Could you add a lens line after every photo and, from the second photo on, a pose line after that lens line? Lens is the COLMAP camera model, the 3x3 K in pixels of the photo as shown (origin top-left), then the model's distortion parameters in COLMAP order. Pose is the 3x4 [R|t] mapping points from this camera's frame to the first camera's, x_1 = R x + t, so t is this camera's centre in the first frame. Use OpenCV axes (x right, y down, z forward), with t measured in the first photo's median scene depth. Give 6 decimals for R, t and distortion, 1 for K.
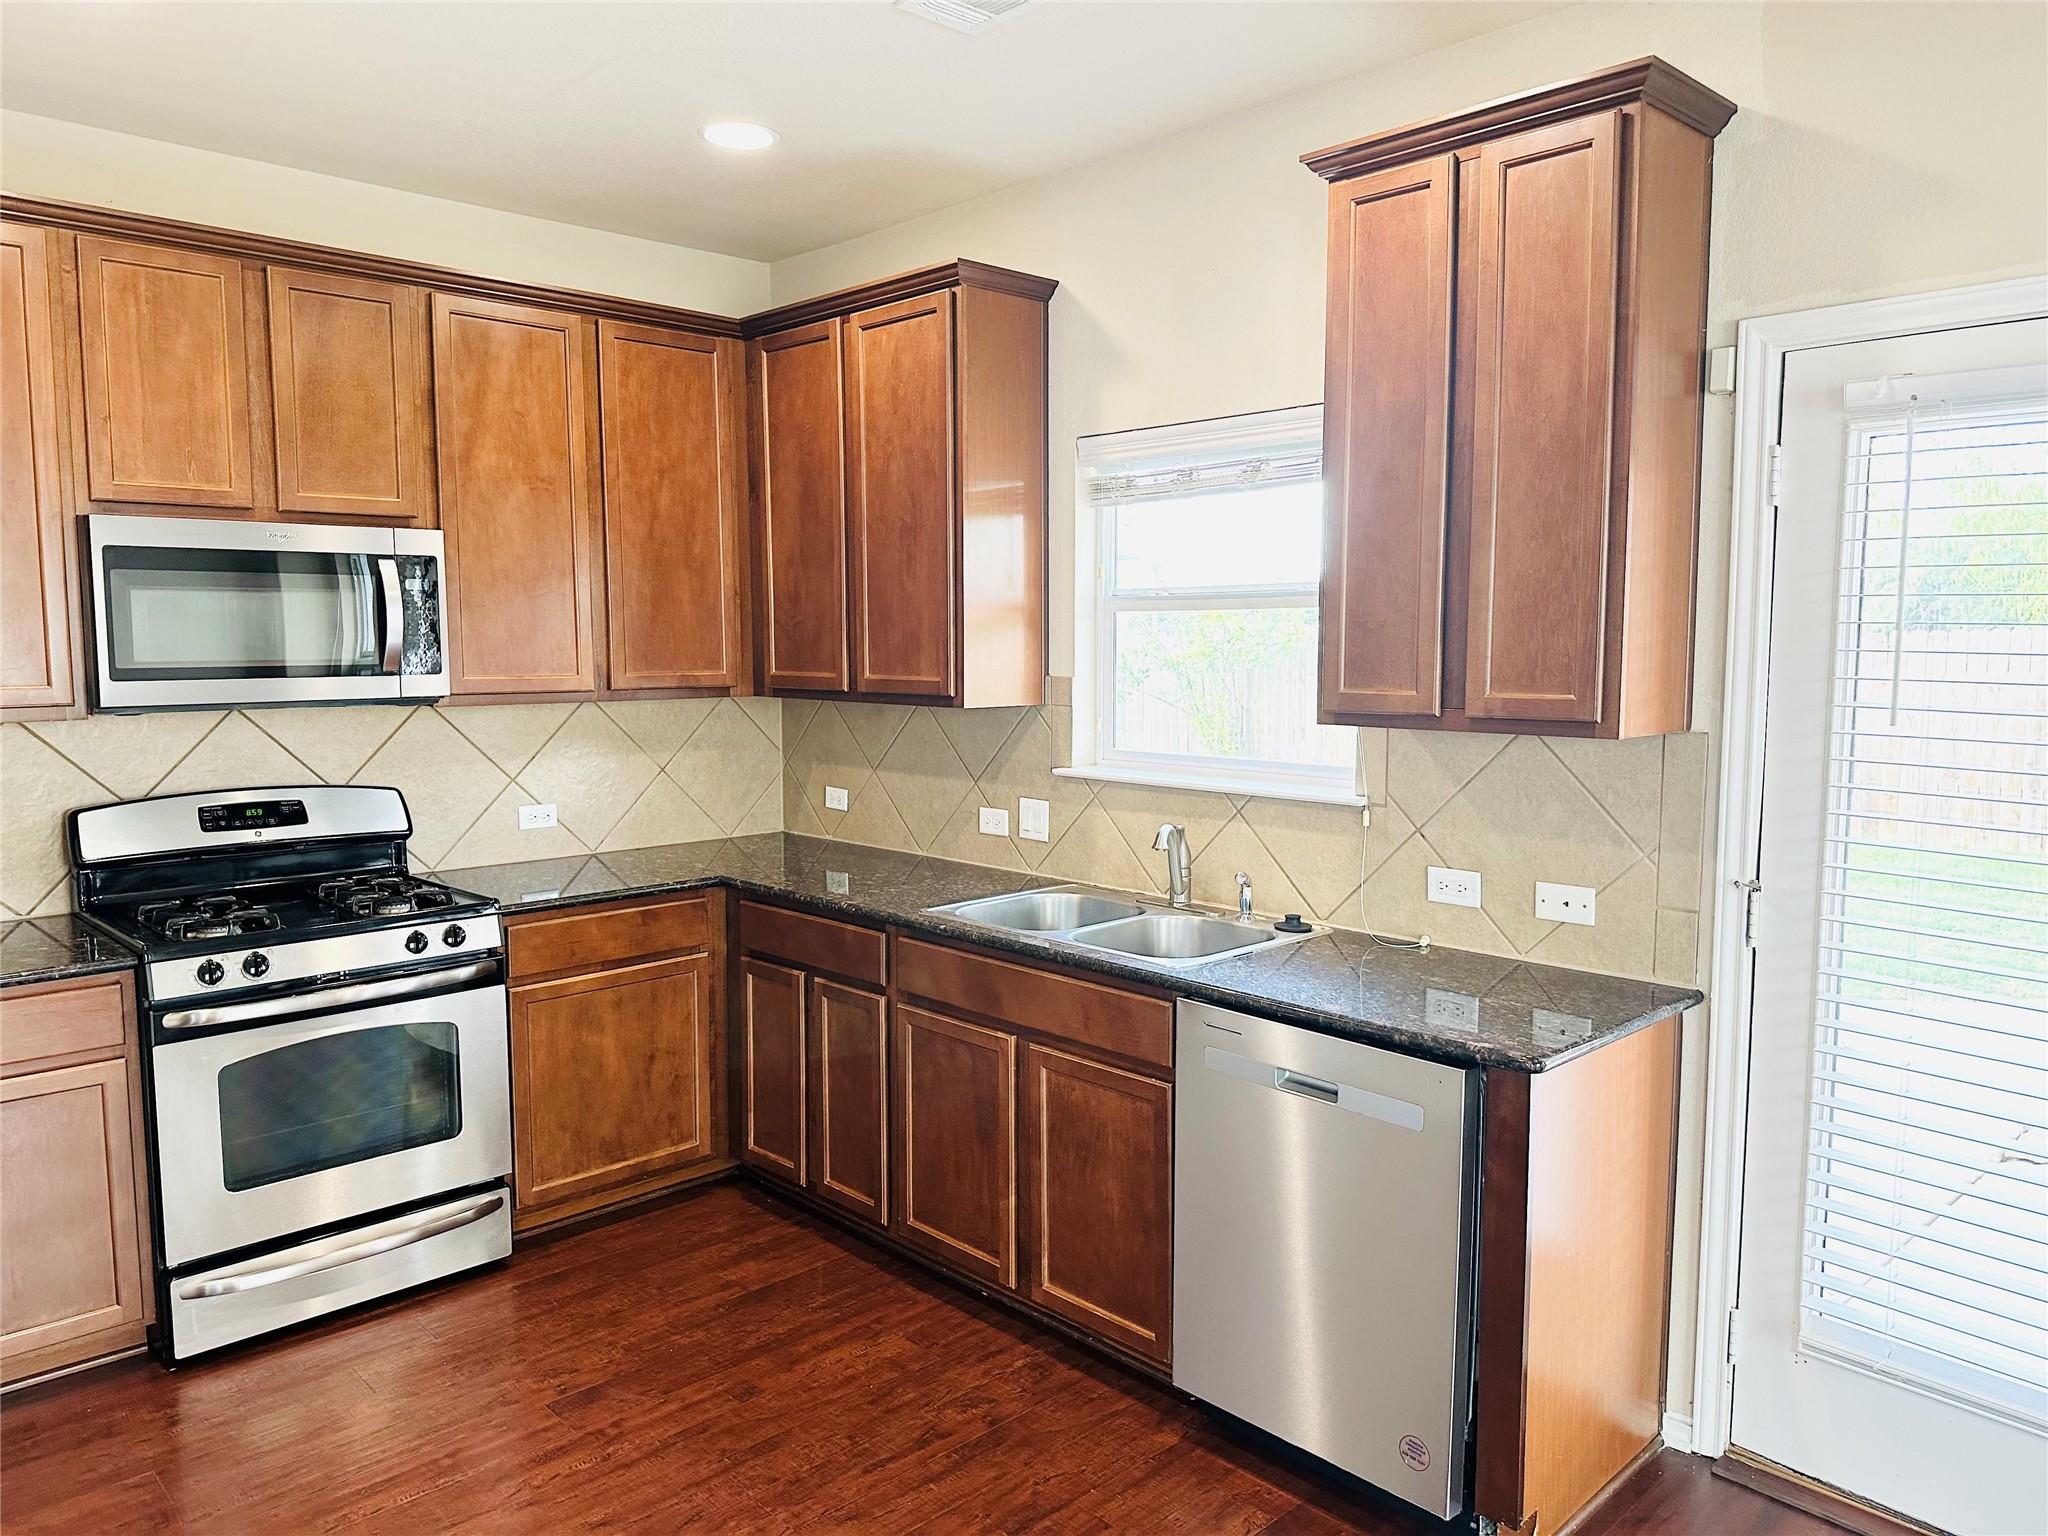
lens RADIAL K [[1457.7, 0, 1032.2], [0, 1457.7, 772.0], [0, 0, 1]] dist [0.057187, -0.028194]
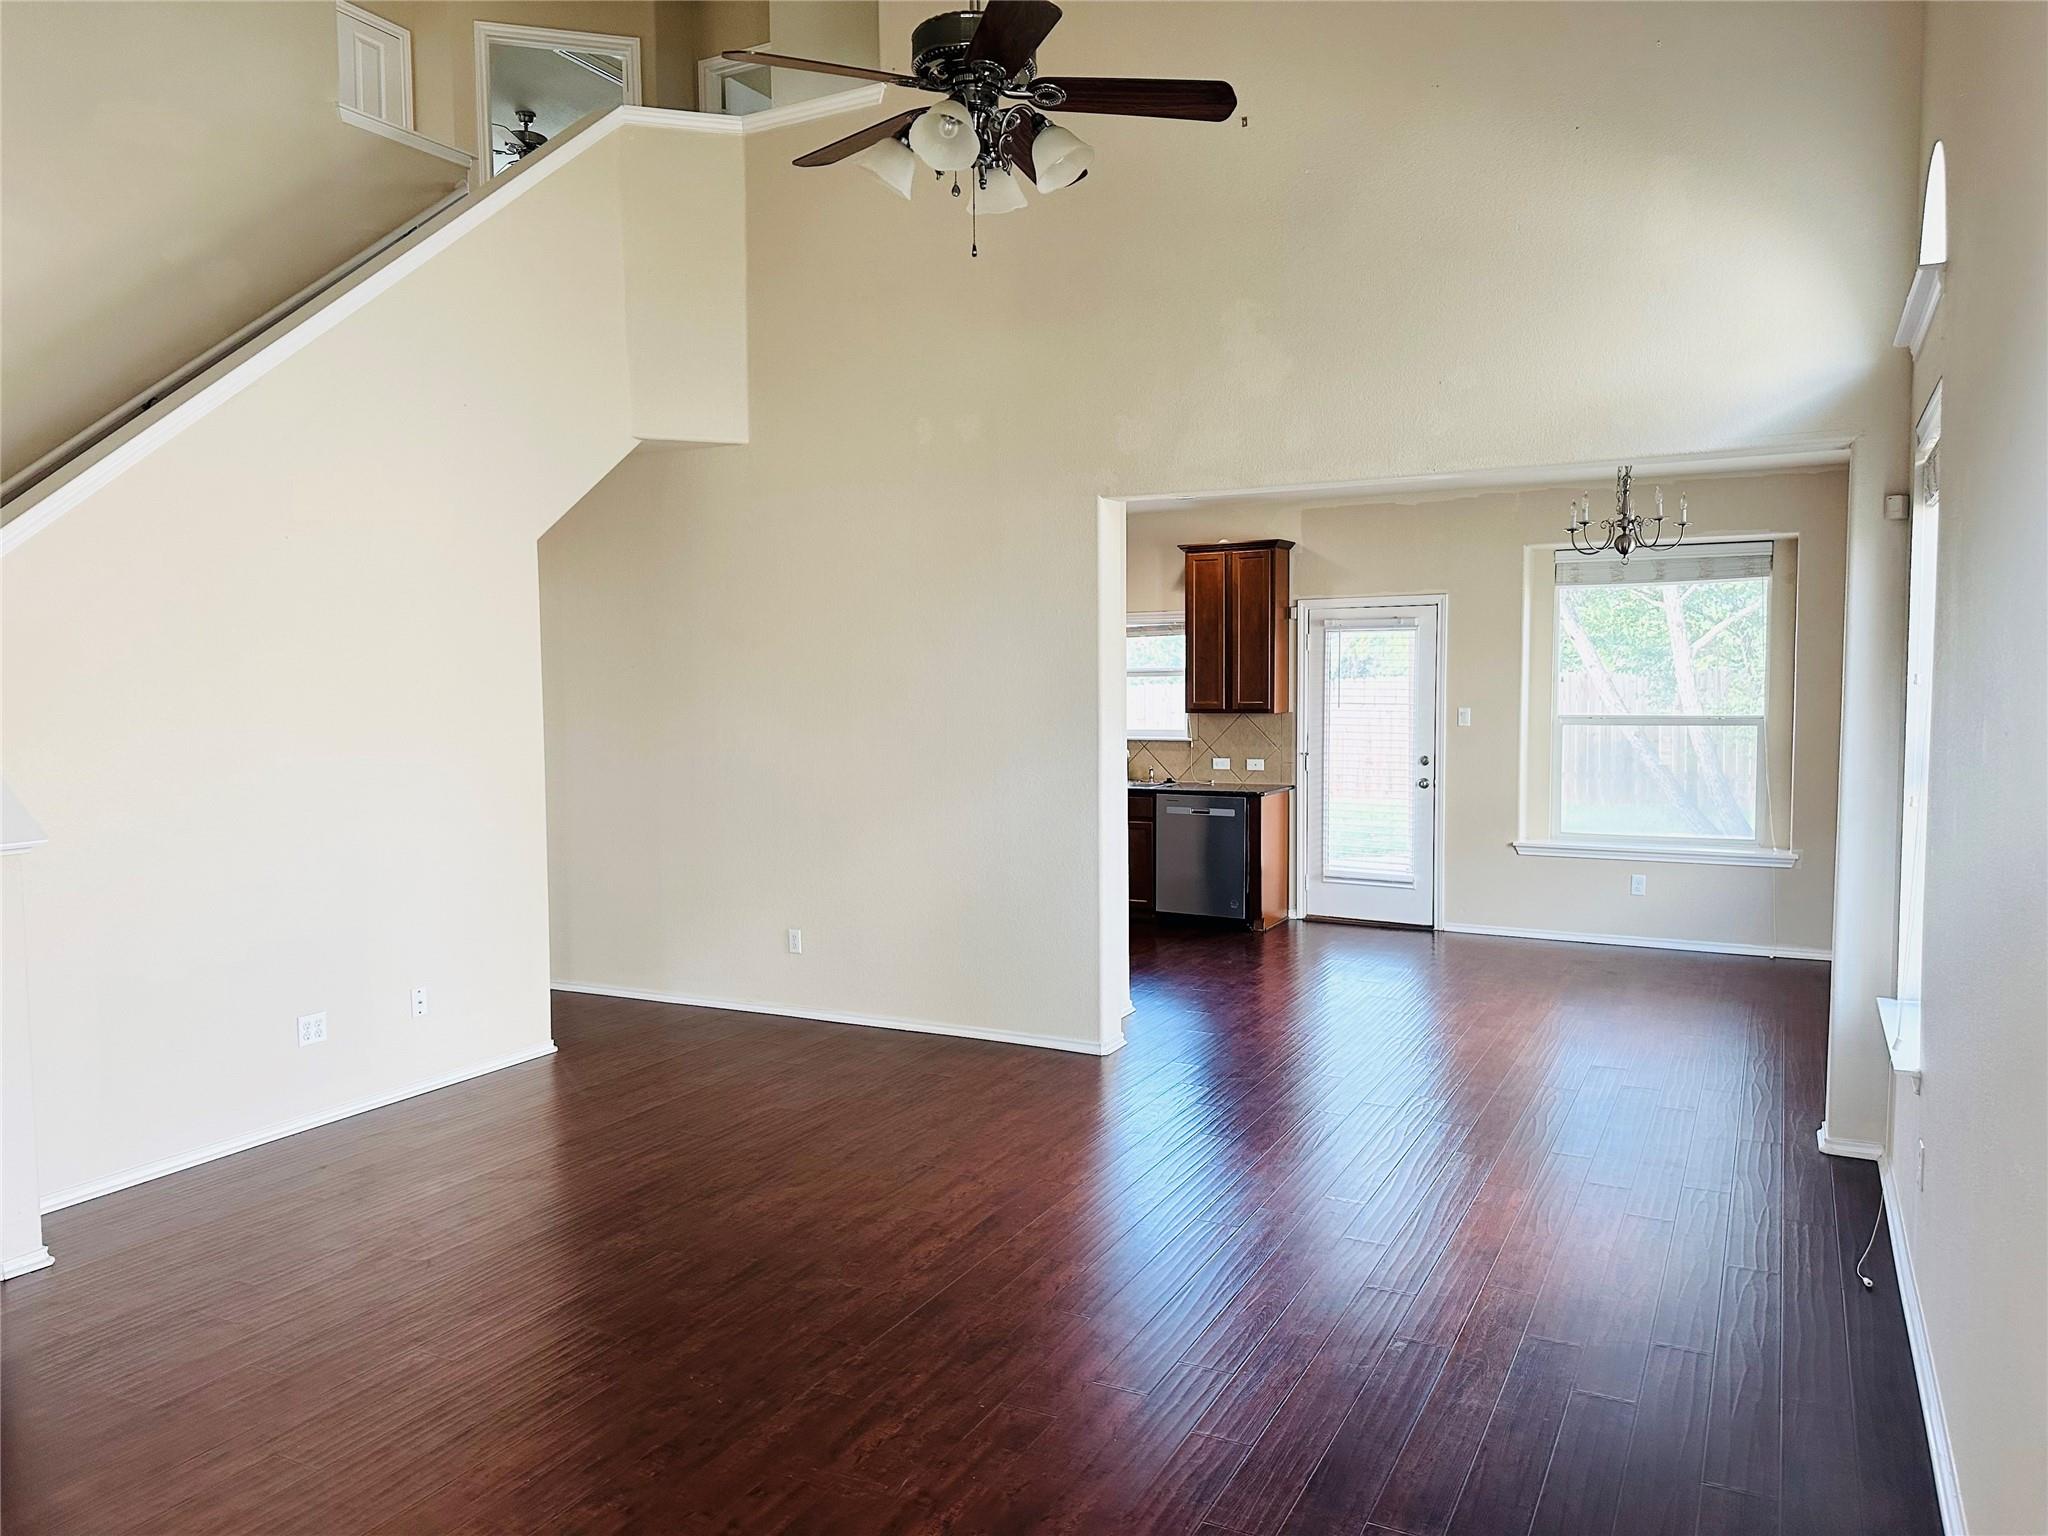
lens RADIAL K [[1457.7, 0, 1016.9], [0, 1457.7, 774.2], [0, 0, 1]] dist [0.057187, -0.028194]
pose [[0.943280, -0.030149, 0.330628, -0.518722], [0.041394, 0.998777, -0.027021, 0.073451], [-0.329409, 0.039174, 0.943374, -0.812292]]
